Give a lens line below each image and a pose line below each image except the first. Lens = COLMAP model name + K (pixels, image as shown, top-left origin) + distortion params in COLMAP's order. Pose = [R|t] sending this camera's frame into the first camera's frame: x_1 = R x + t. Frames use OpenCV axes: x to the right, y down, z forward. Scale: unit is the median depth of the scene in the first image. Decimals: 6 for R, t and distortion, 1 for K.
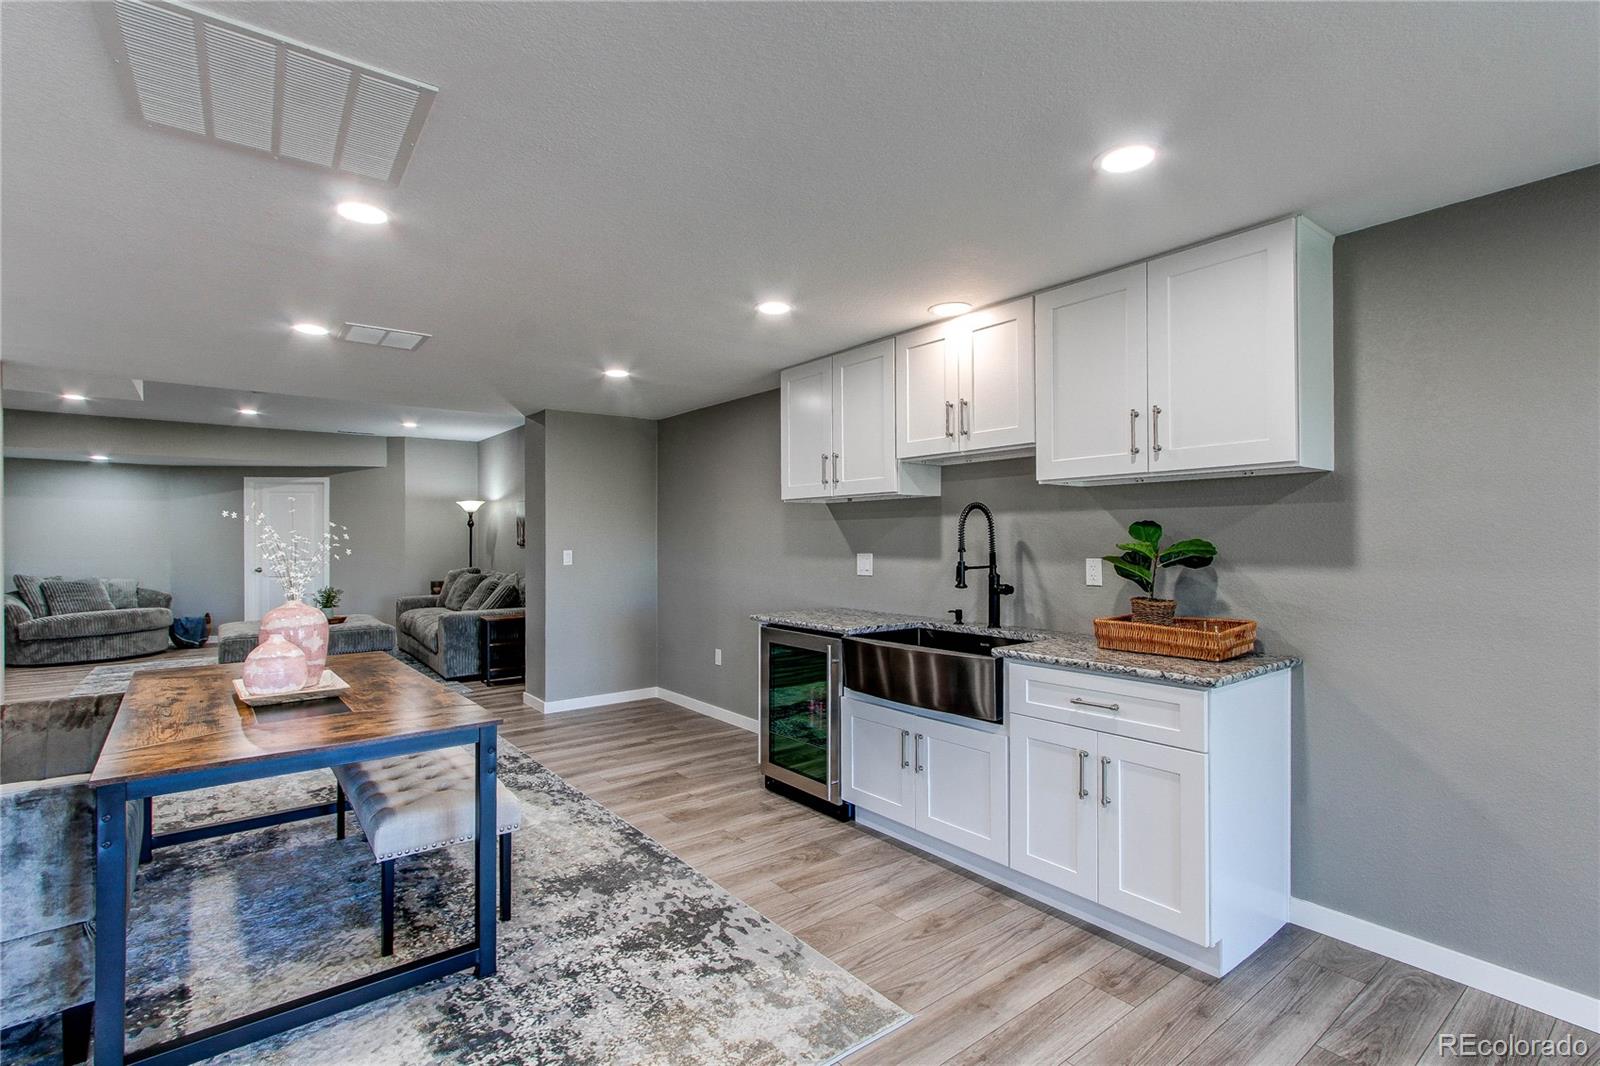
lens RADIAL K [[755.3, 0, 787.9], [0, 755.3, 538.2], [0, 0, 1]] dist [-0.001112, 0.002778]
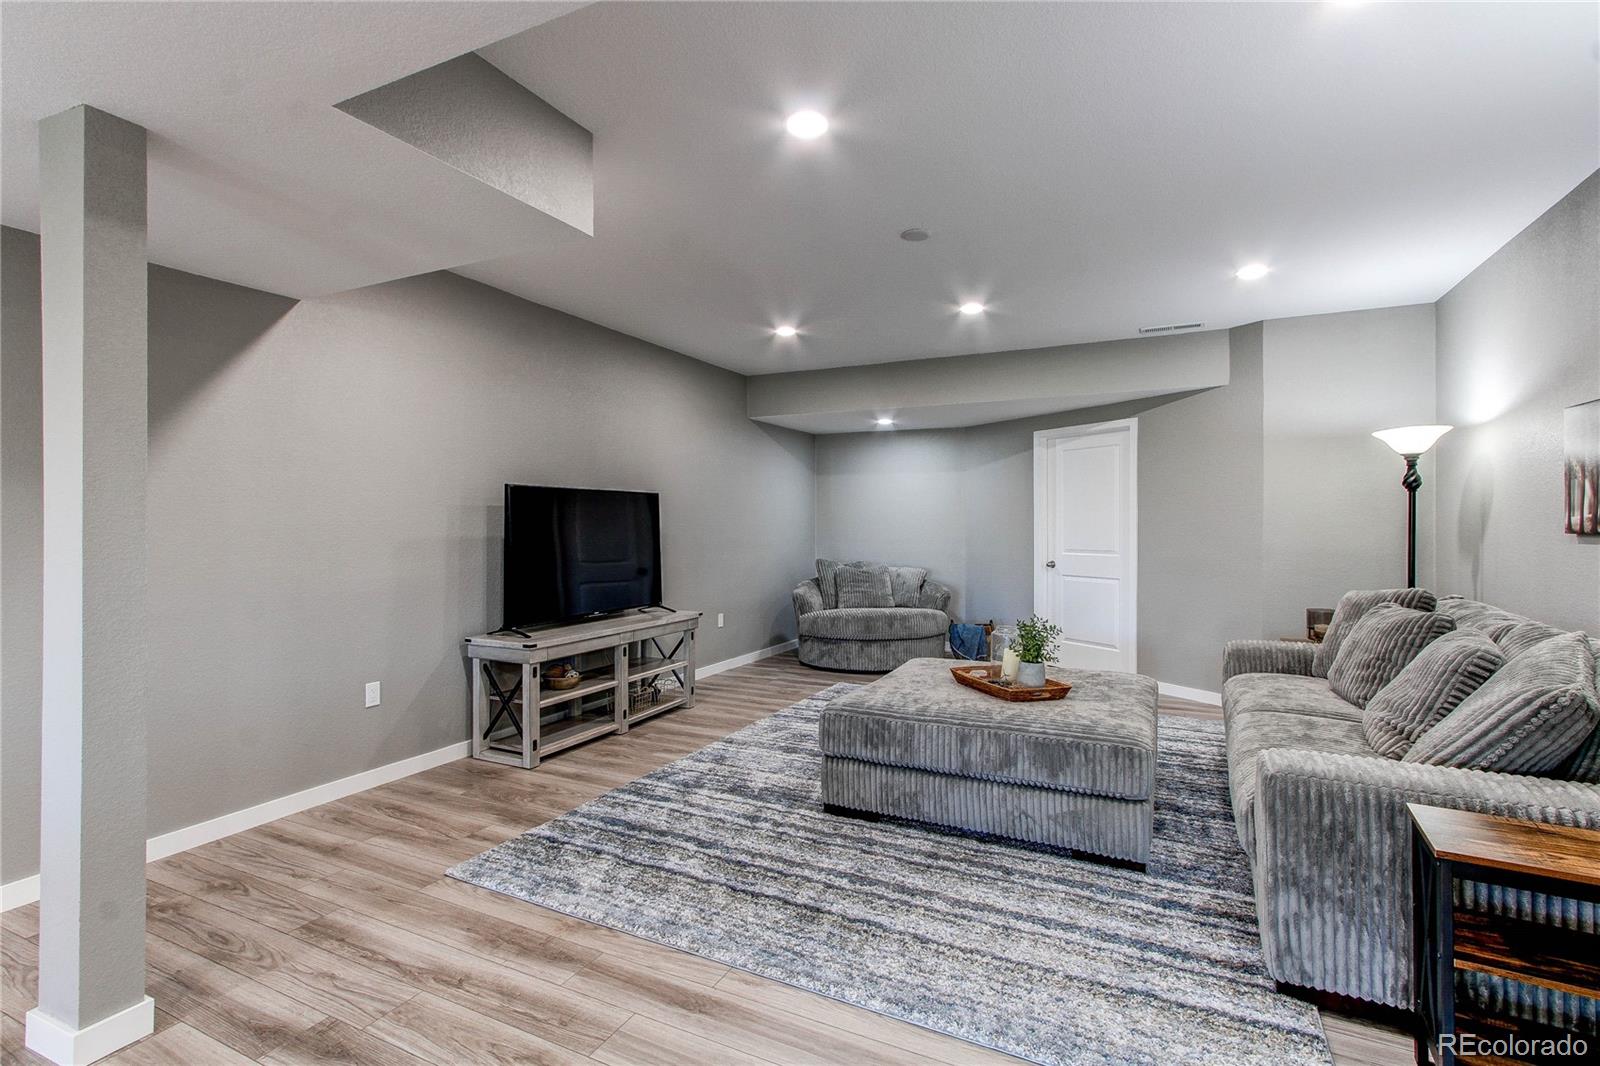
lens RADIAL K [[755.3, 0, 792.8], [0, 755.3, 526.4], [0, 0, 1]] dist [-0.001112, 0.002778]
pose [[0.445152, 0.003363, -0.895449, -0.588603], [-0.000439, 0.999994, 0.003537, 0.015008], [0.895455, -0.001181, 0.445151, 1.512759]]
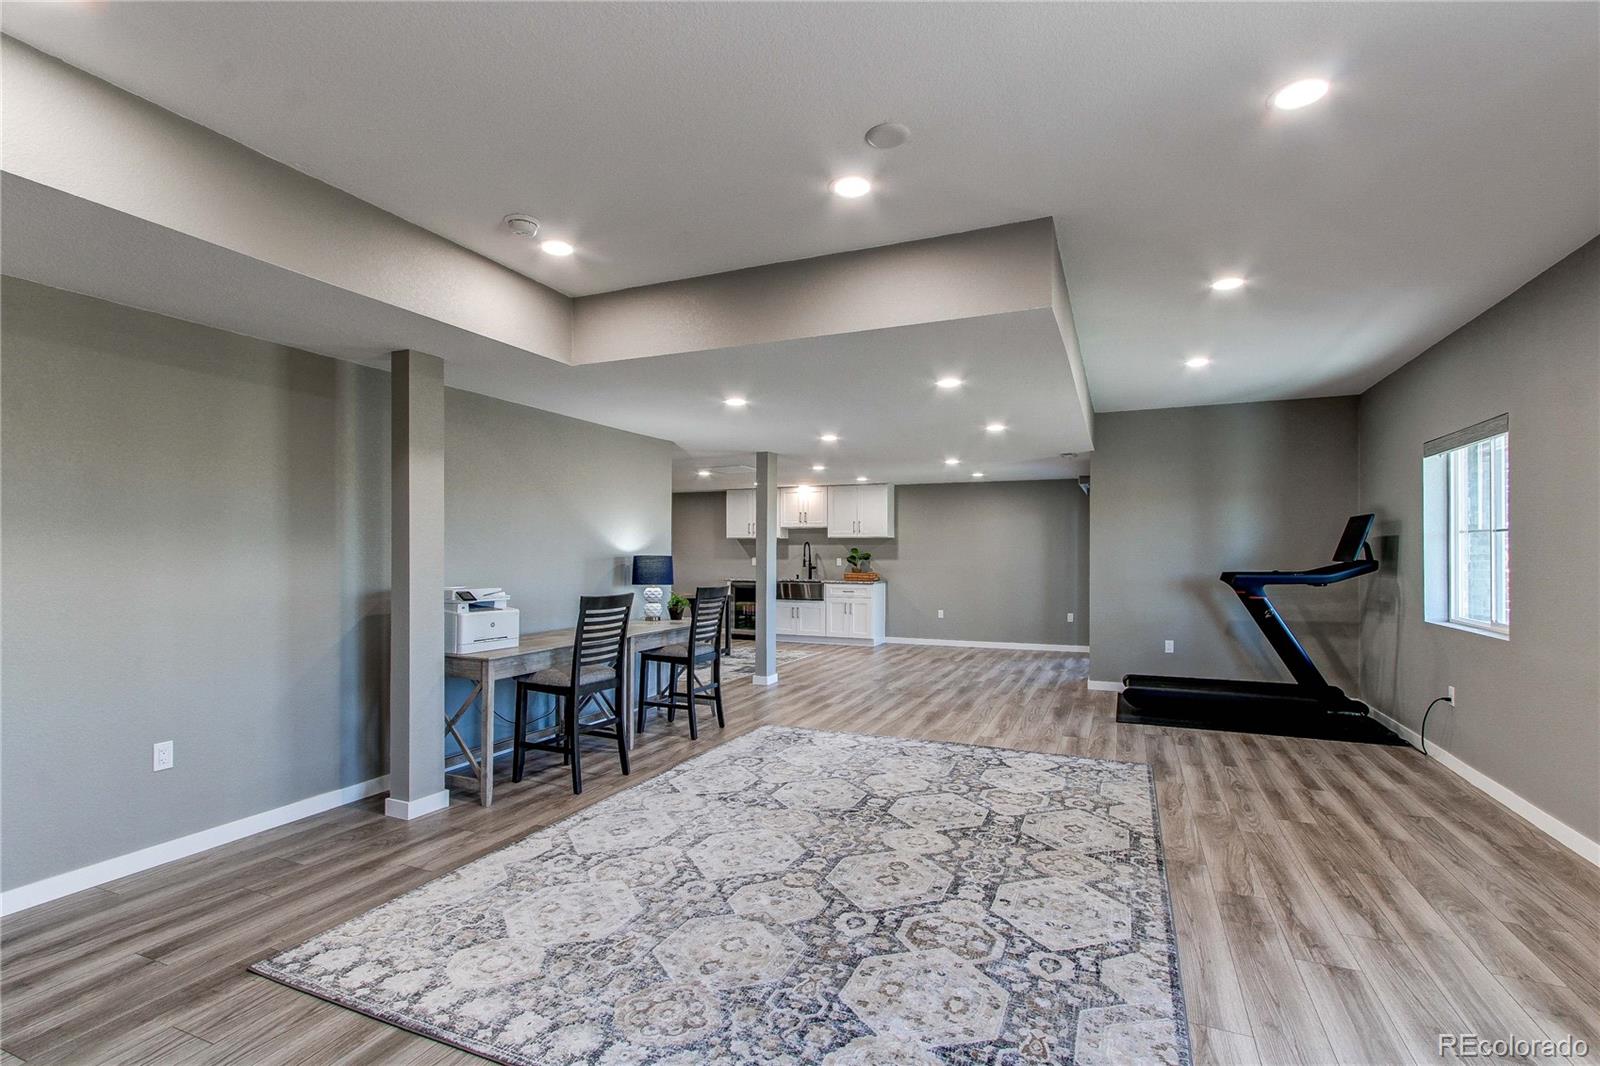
lens RADIAL K [[755.3, 0, 799.9], [0, 755.3, 541.9], [0, 0, 1]] dist [-0.001112, 0.002778]
pose [[0.873015, 0.009779, 0.487595, -1.504192], [-0.004401, 0.999916, -0.012175, -0.005750], [-0.487674, 0.008484, 0.872985, -2.040491]]
